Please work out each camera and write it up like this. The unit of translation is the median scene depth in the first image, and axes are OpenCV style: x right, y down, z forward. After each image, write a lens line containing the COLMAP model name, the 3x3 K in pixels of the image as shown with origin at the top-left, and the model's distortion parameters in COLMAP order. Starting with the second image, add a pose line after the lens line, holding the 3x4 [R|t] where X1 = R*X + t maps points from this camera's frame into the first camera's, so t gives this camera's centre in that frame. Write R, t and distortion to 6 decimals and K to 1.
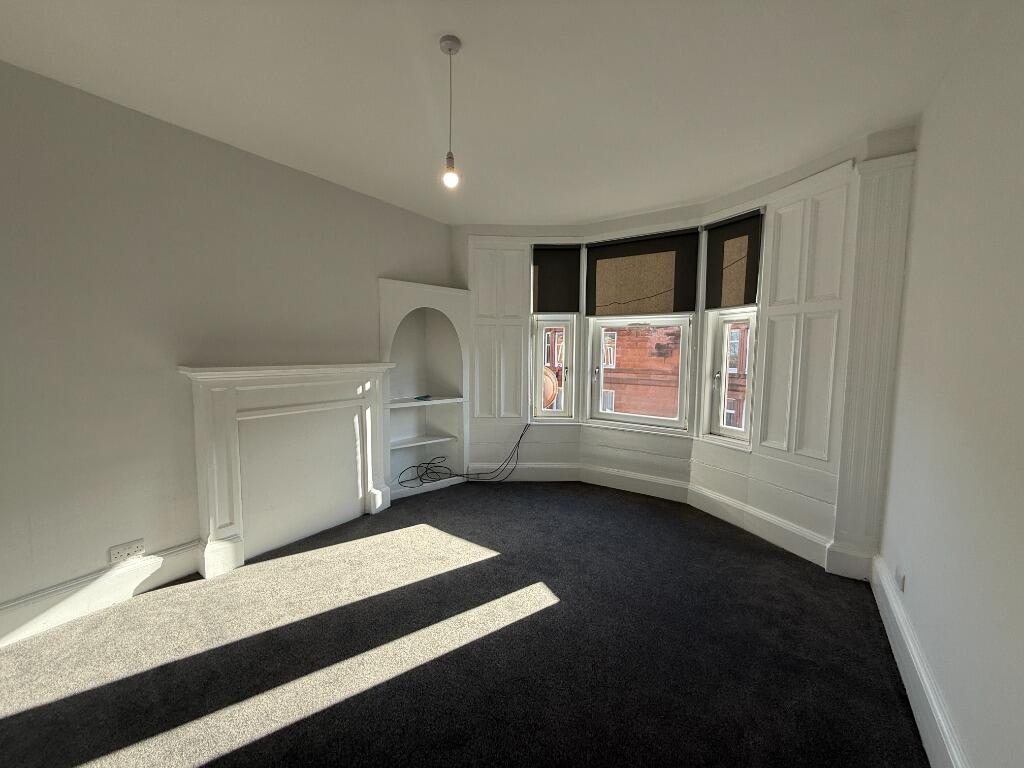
lens RADIAL K [[408.4, 0, 512.0], [0, 408.4, 384.0], [0, 0, 1]] dist [0.002134, 0.000248]
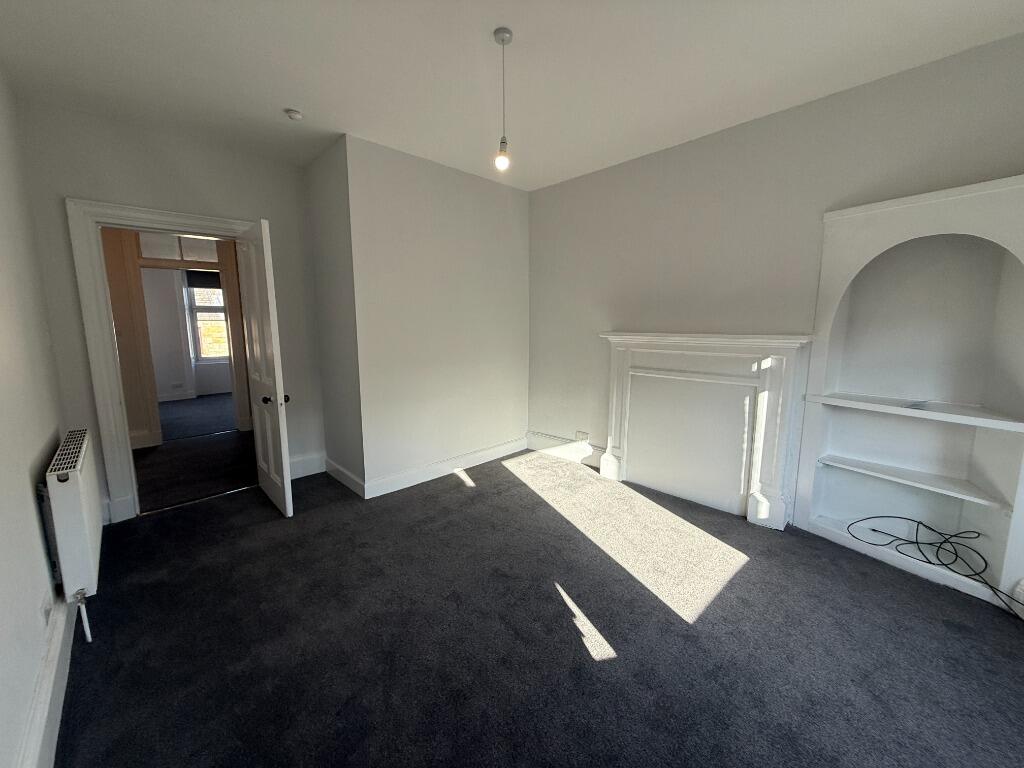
lens RADIAL K [[408.4, 0, 512.0], [0, 408.4, 384.0], [0, 0, 1]] dist [0.002134, 0.000248]
pose [[-0.211762, 0.127868, -0.968920, 0.540668], [-0.085871, 0.985136, 0.148775, -0.032724], [0.973541, 0.114707, -0.197634, 0.707869]]
